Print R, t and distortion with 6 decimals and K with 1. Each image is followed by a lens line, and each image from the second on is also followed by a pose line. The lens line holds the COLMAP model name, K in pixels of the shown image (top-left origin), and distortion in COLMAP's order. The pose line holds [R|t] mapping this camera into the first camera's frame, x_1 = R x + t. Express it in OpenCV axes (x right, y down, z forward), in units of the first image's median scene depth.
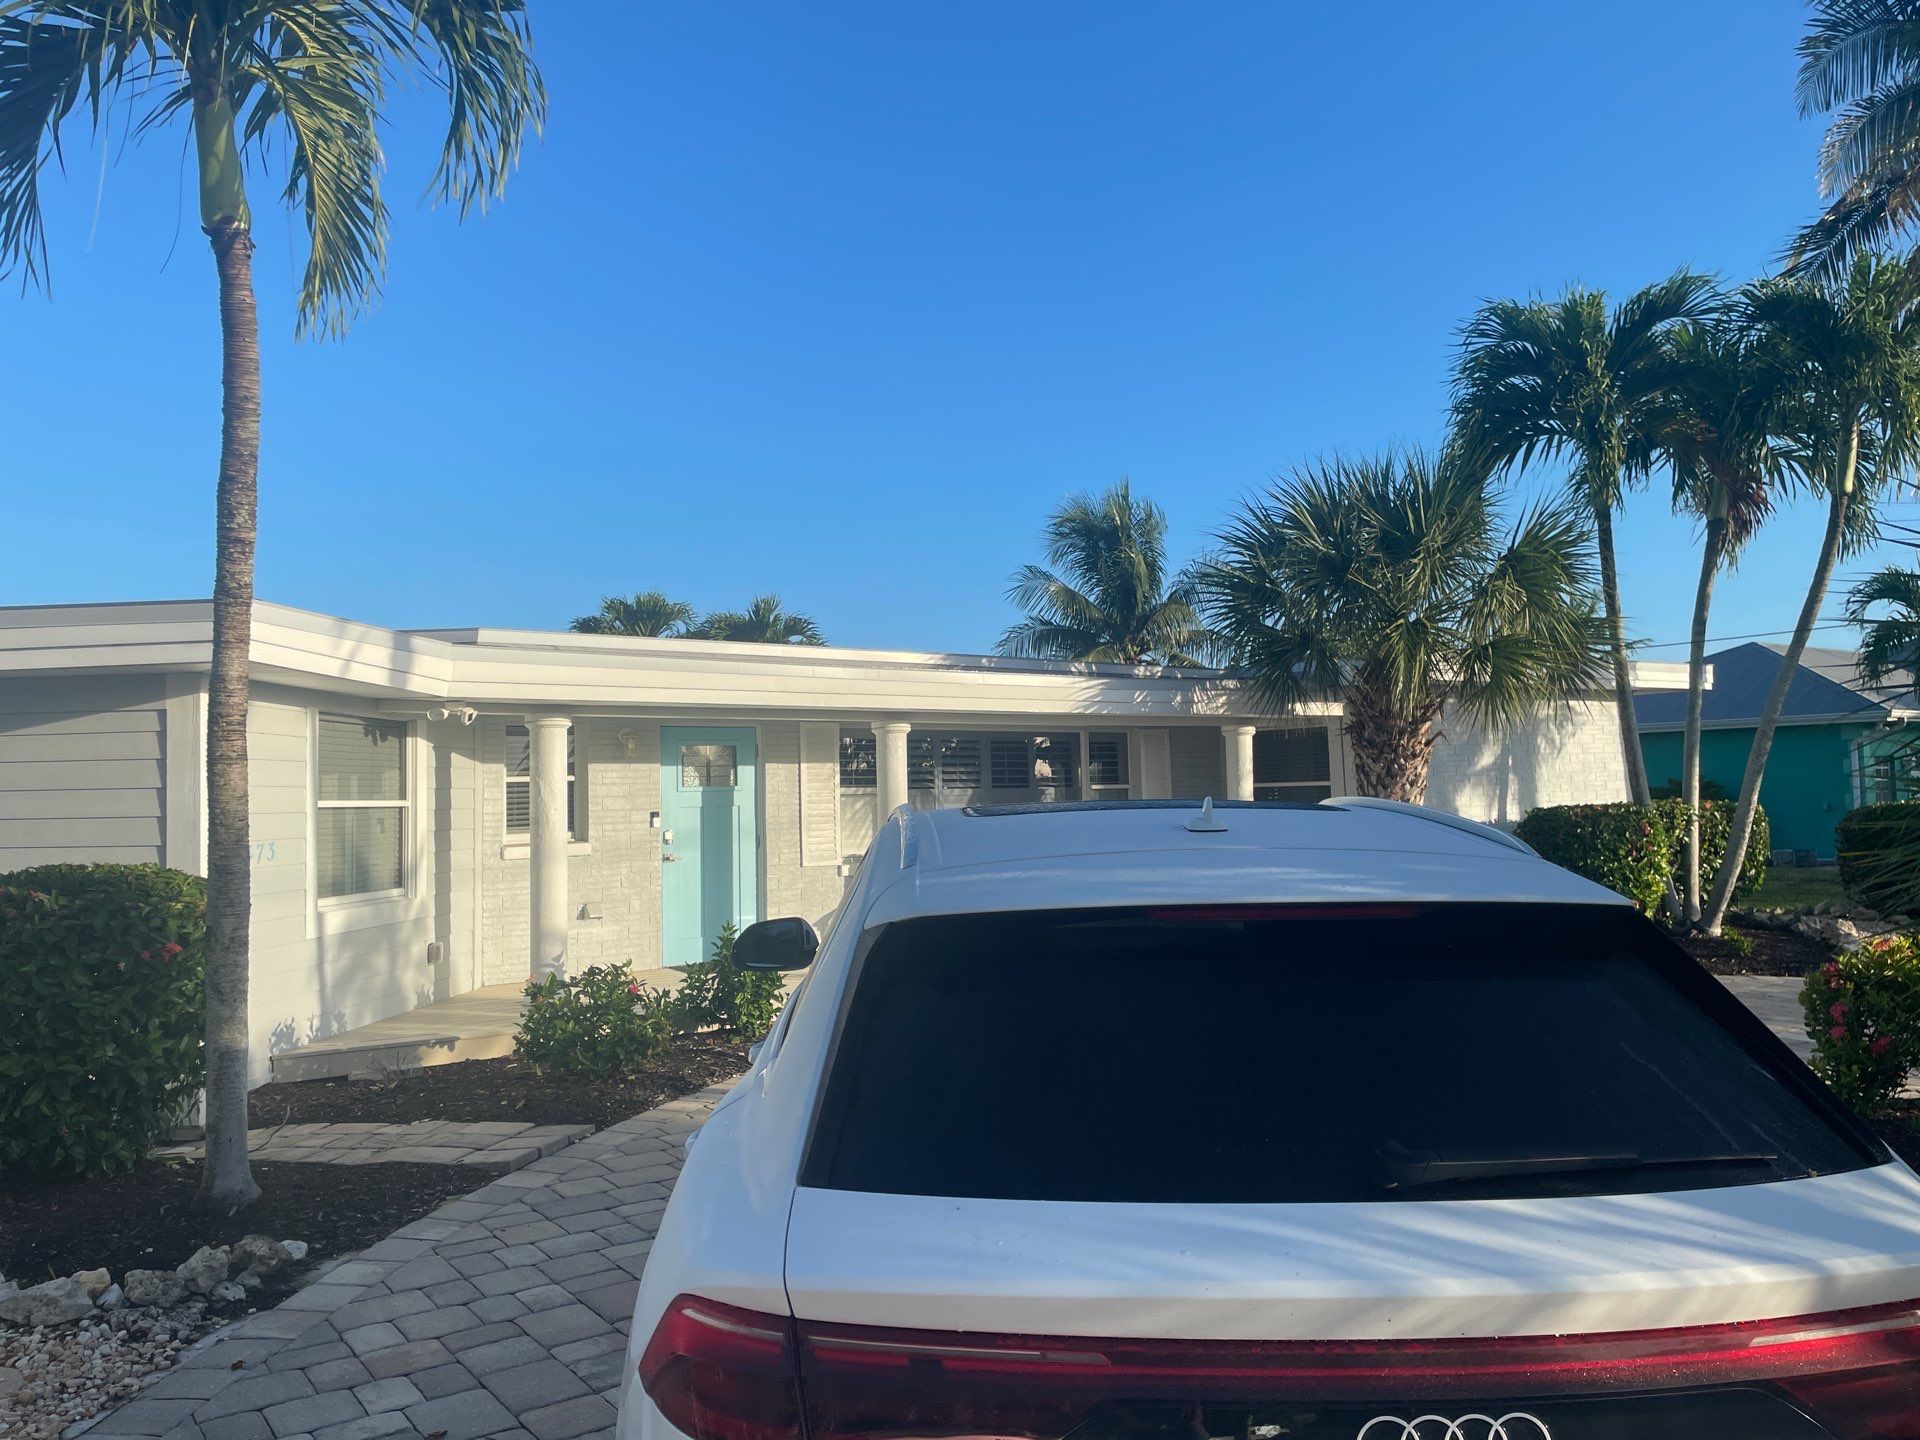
lens RADIAL K [[1416.5, 0, 960.0], [0, 1416.5, 720.0], [0, 0, 1]] dist [0.026343, 0.000349]
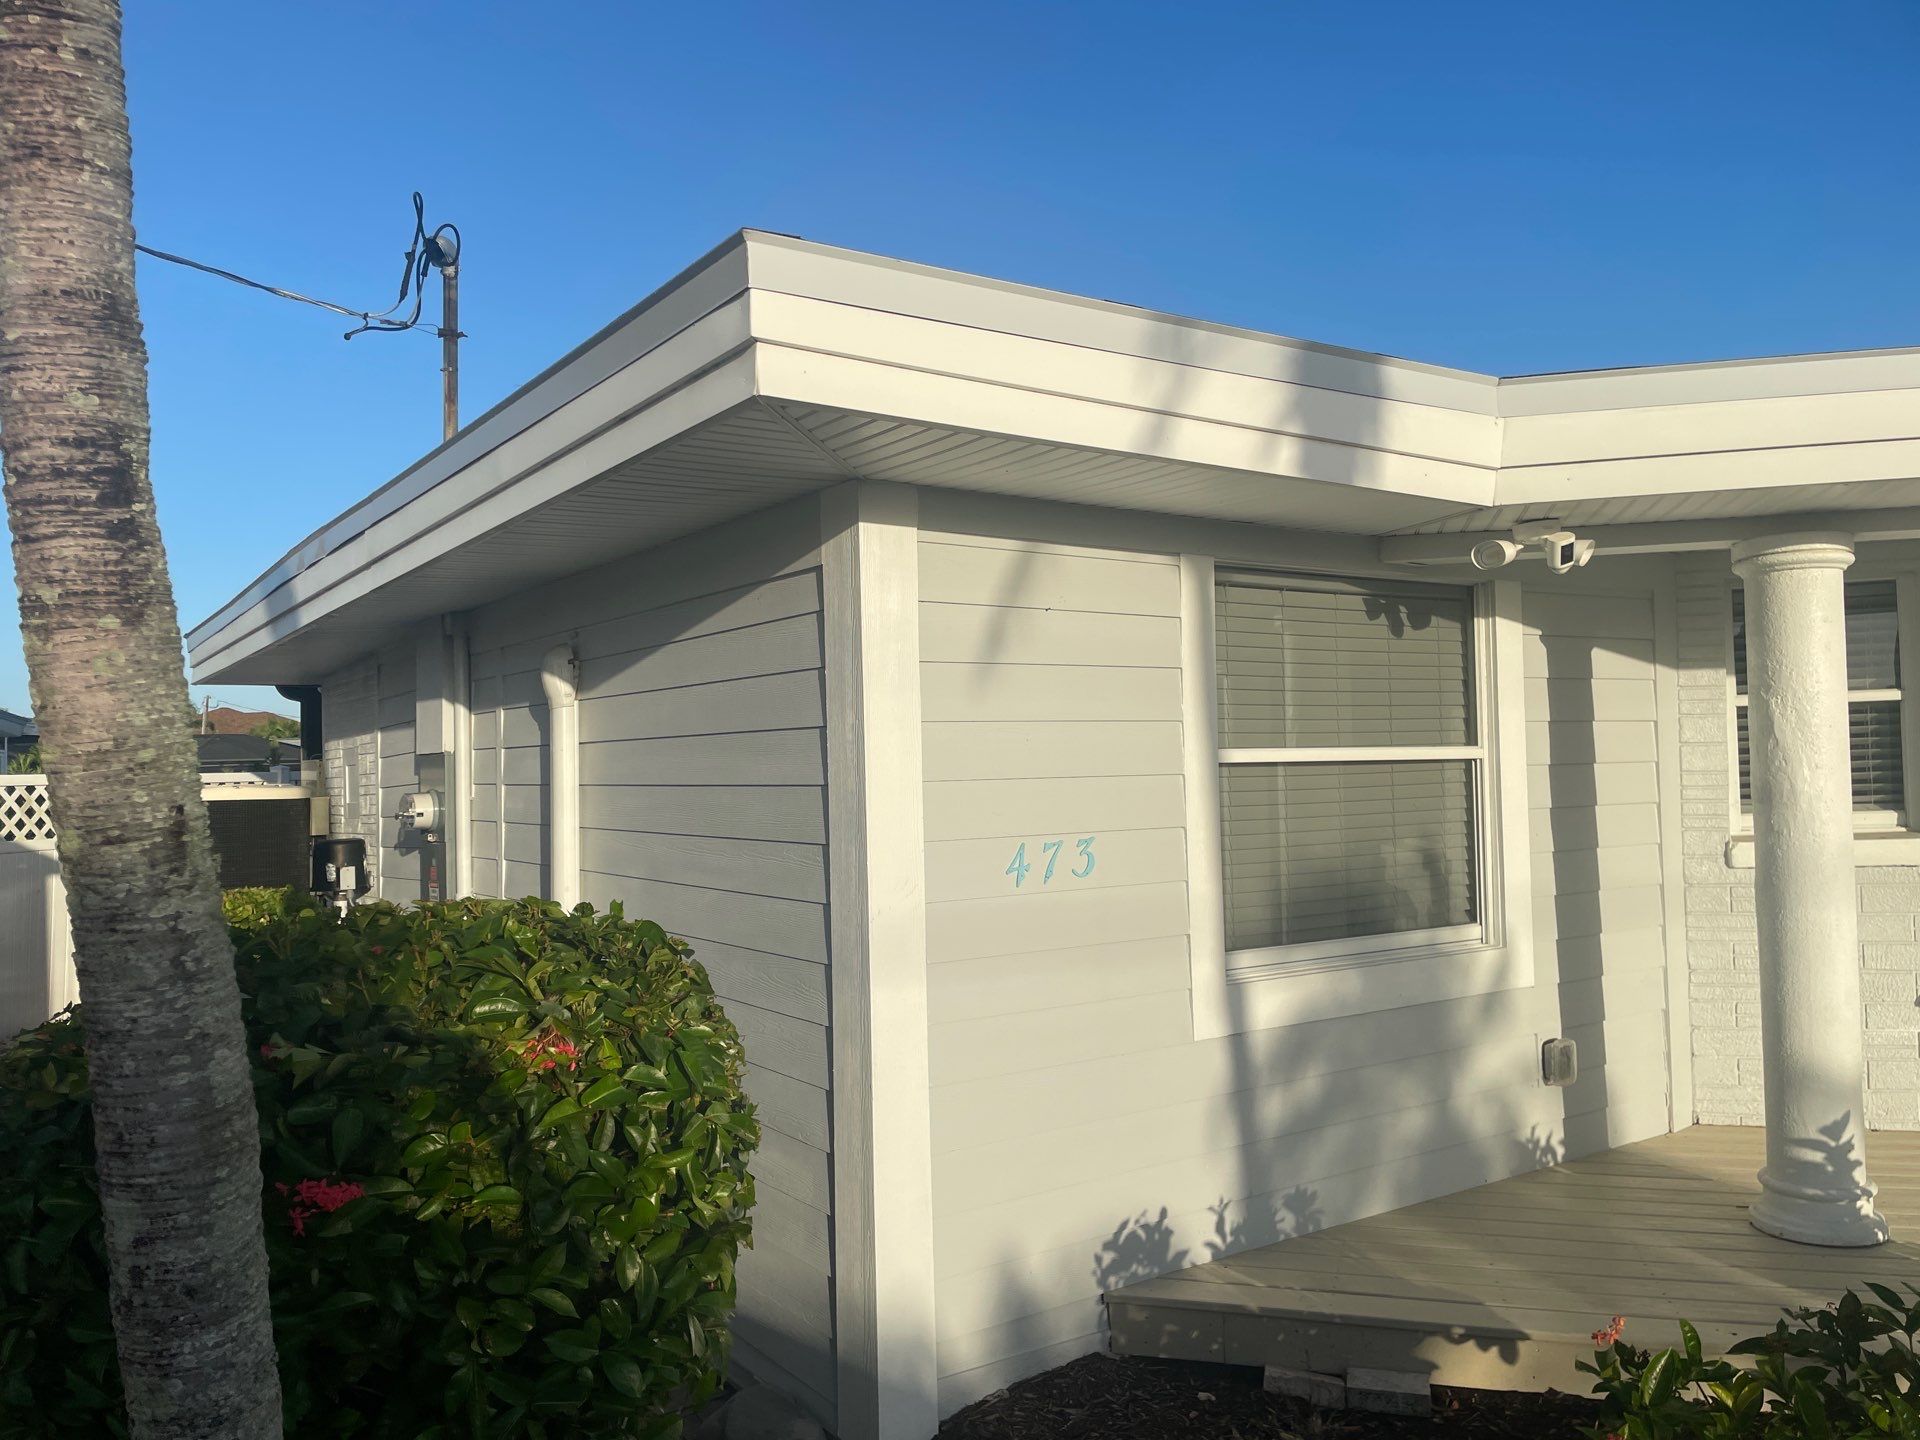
lens RADIAL K [[1416.5, 0, 960.0], [0, 1416.5, 720.0], [0, 0, 1]] dist [0.026343, 0.000349]
pose [[0.618904, -0.021969, -0.785159, -0.128305], [0.053021, 0.998497, 0.013856, 0.035013], [0.783675, -0.050205, 0.619139, 0.624431]]
